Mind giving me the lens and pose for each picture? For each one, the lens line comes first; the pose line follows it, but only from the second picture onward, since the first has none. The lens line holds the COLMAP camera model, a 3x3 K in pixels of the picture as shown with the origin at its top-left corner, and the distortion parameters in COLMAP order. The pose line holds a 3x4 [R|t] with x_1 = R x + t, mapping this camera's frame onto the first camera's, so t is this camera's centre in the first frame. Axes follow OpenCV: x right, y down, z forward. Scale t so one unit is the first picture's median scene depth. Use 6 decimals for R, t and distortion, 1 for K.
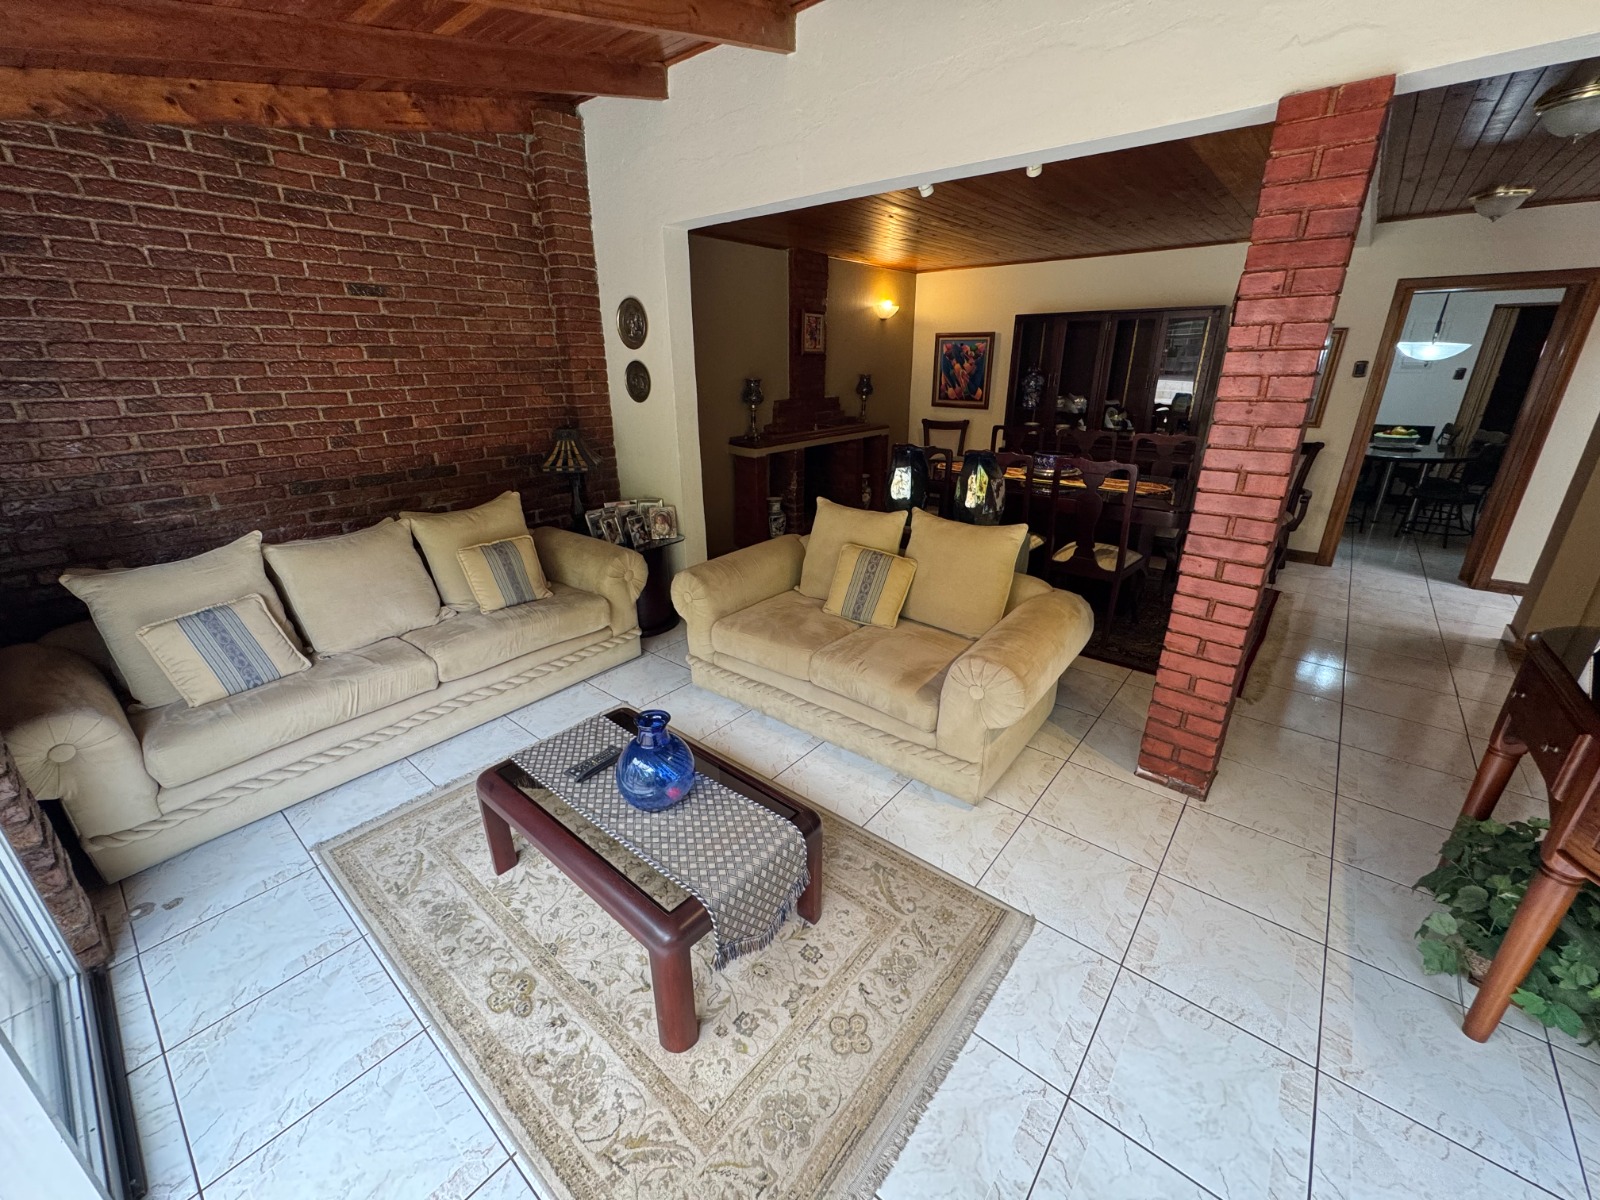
lens RADIAL K [[639.3, 0, 796.6], [0, 639.3, 593.8], [0, 0, 1]] dist [-0.001101, 0.000680]
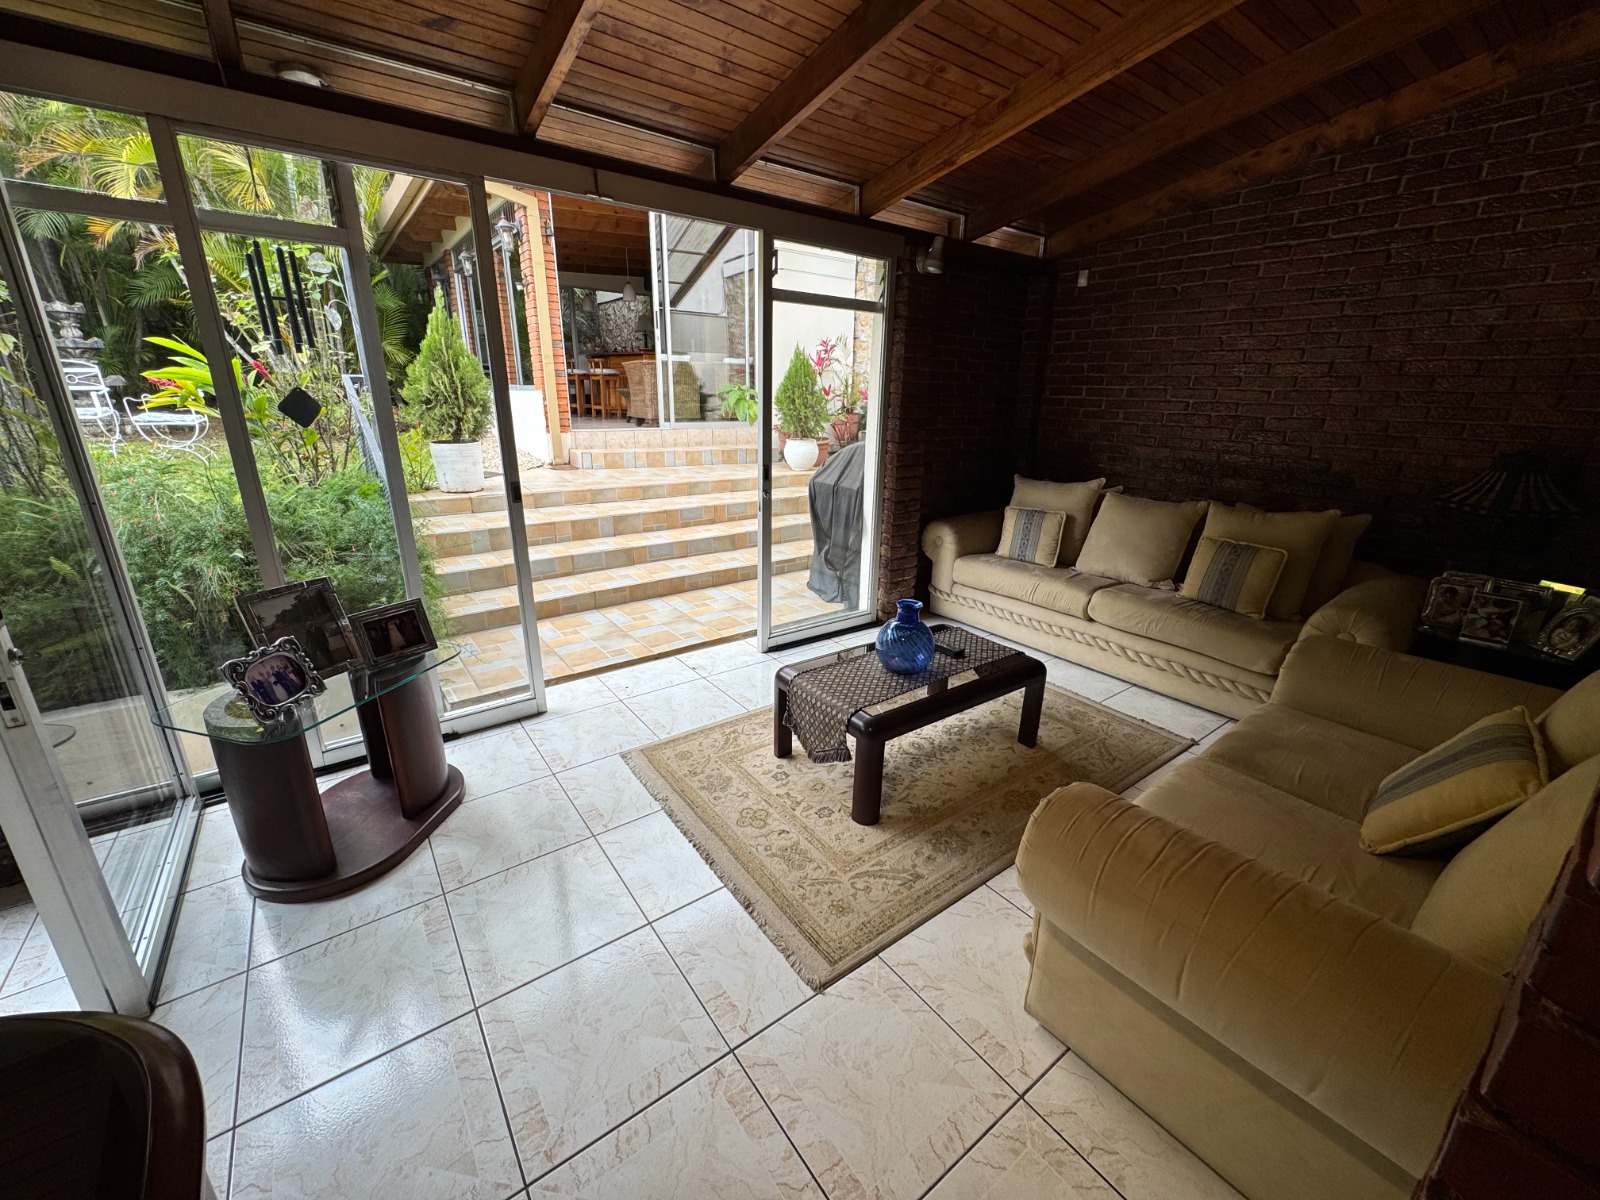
lens RADIAL K [[639.3, 0, 802.9], [0, 639.3, 596.0], [0, 0, 1]] dist [-0.001101, 0.000680]
pose [[-0.236096, 0.297031, -0.925219, 0.346151], [-0.354699, 0.860097, 0.366636, -0.075010], [0.904681, 0.414736, -0.097709, 0.302854]]
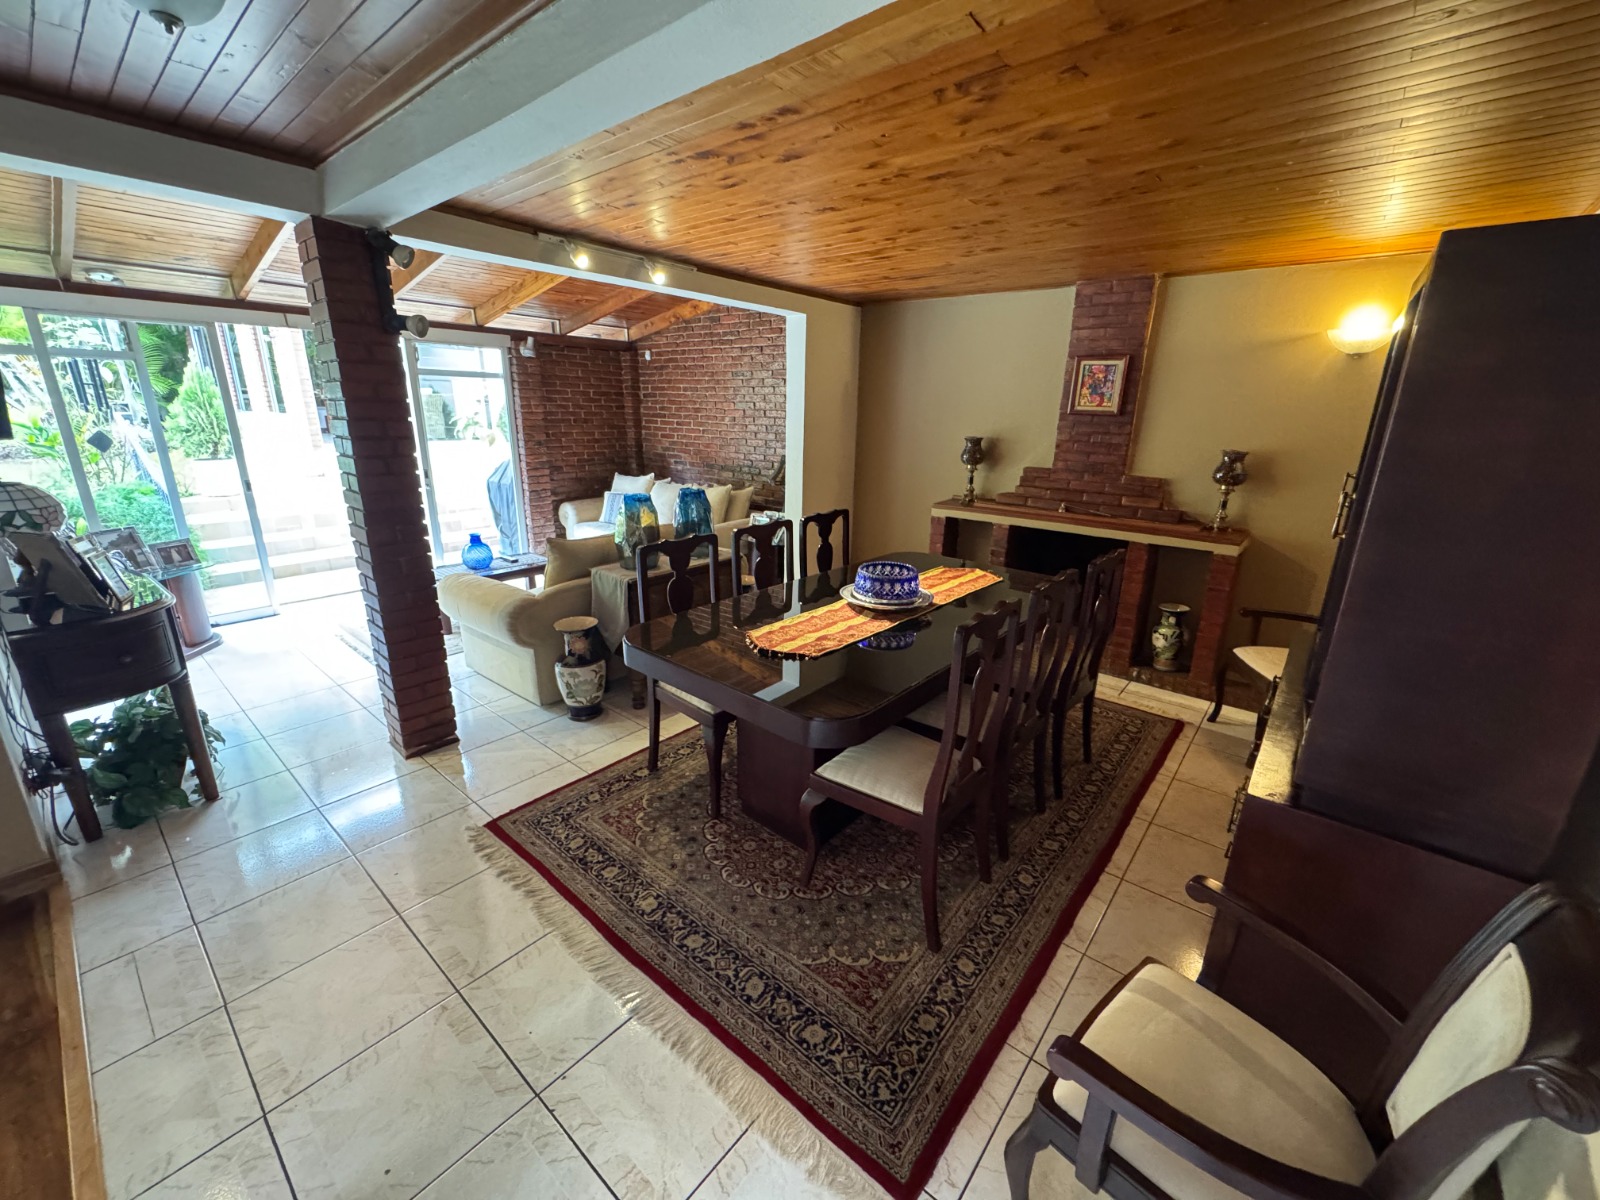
lens RADIAL K [[639.3, 0, 798.4], [0, 639.3, 594.1], [0, 0, 1]] dist [-0.001101, 0.000680]
pose [[-0.004341, 0.286235, -0.958150, 0.810863], [-0.365593, 0.891375, 0.267943, -0.268644], [0.930765, 0.351455, 0.100776, 0.696791]]
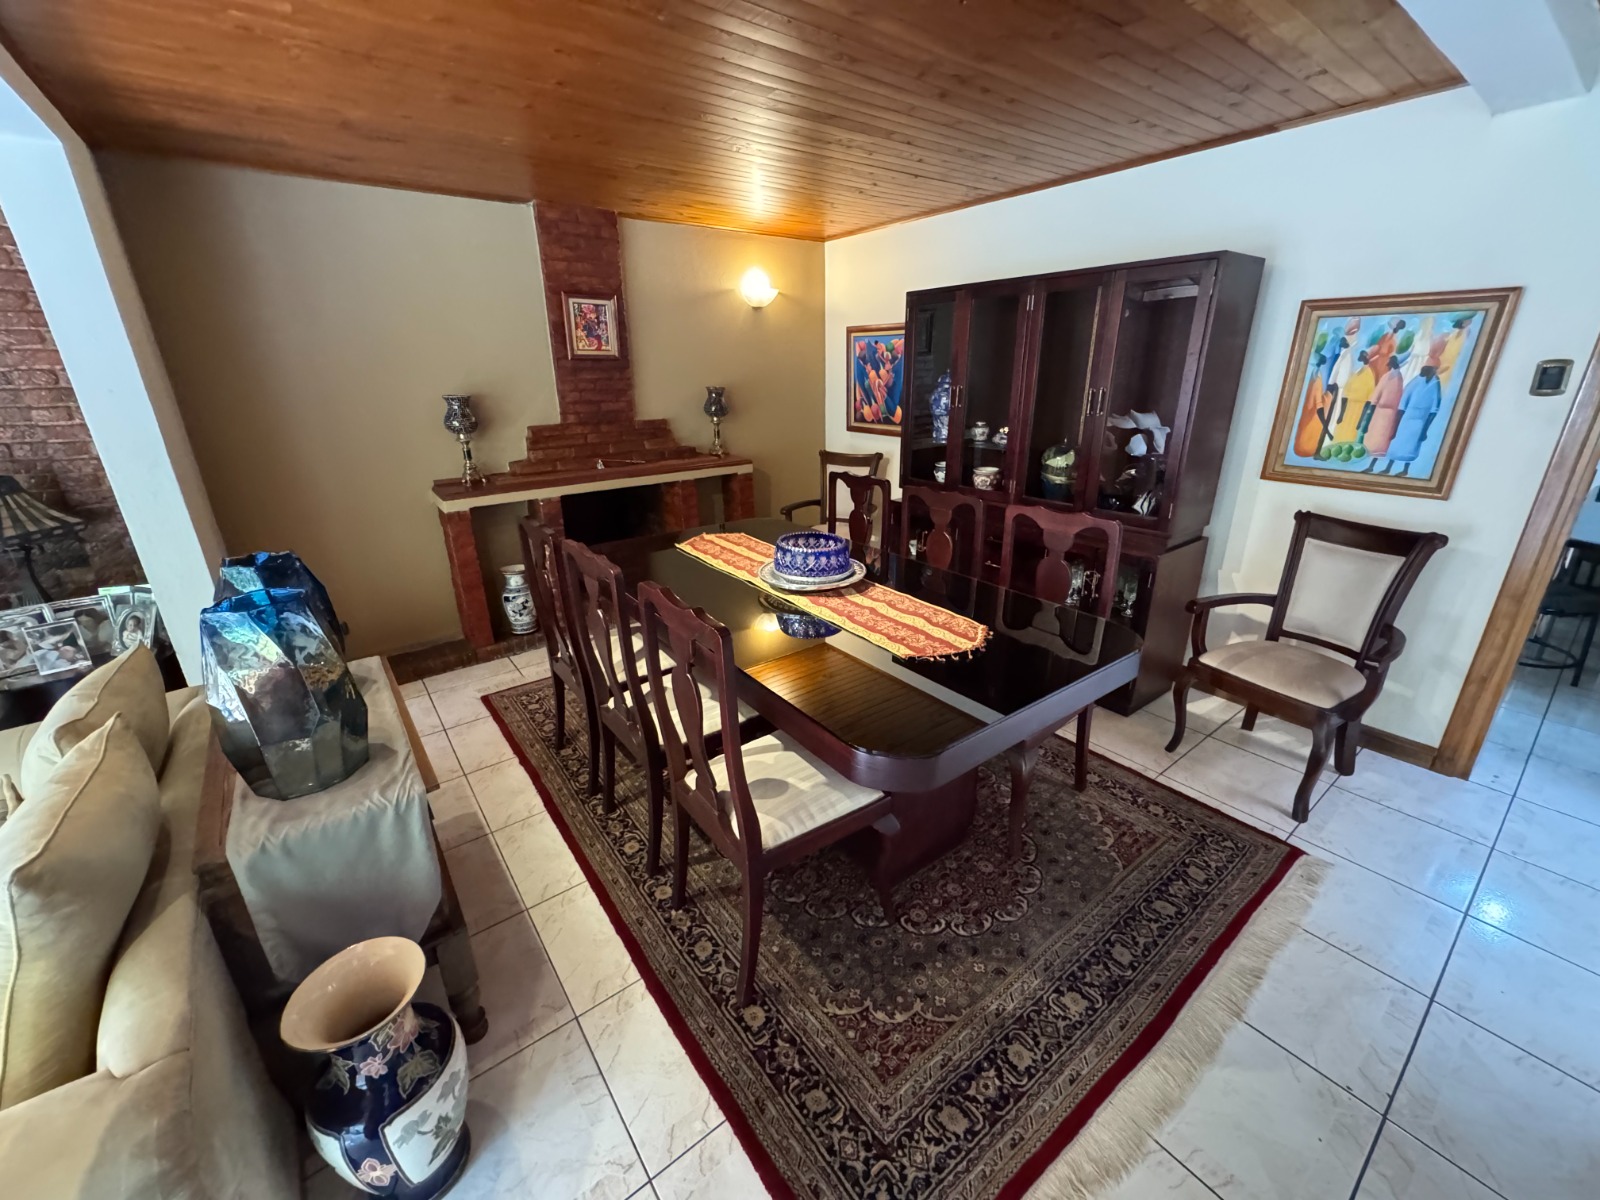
lens RADIAL K [[639.3, 0, 800.3], [0, 639.3, 595.1], [0, 0, 1]] dist [-0.001101, 0.000680]
pose [[0.974813, 0.067131, -0.212681, 0.410962], [-0.068476, 0.997652, 0.001043, -0.141634], [0.212252, 0.013547, 0.977121, 0.390735]]
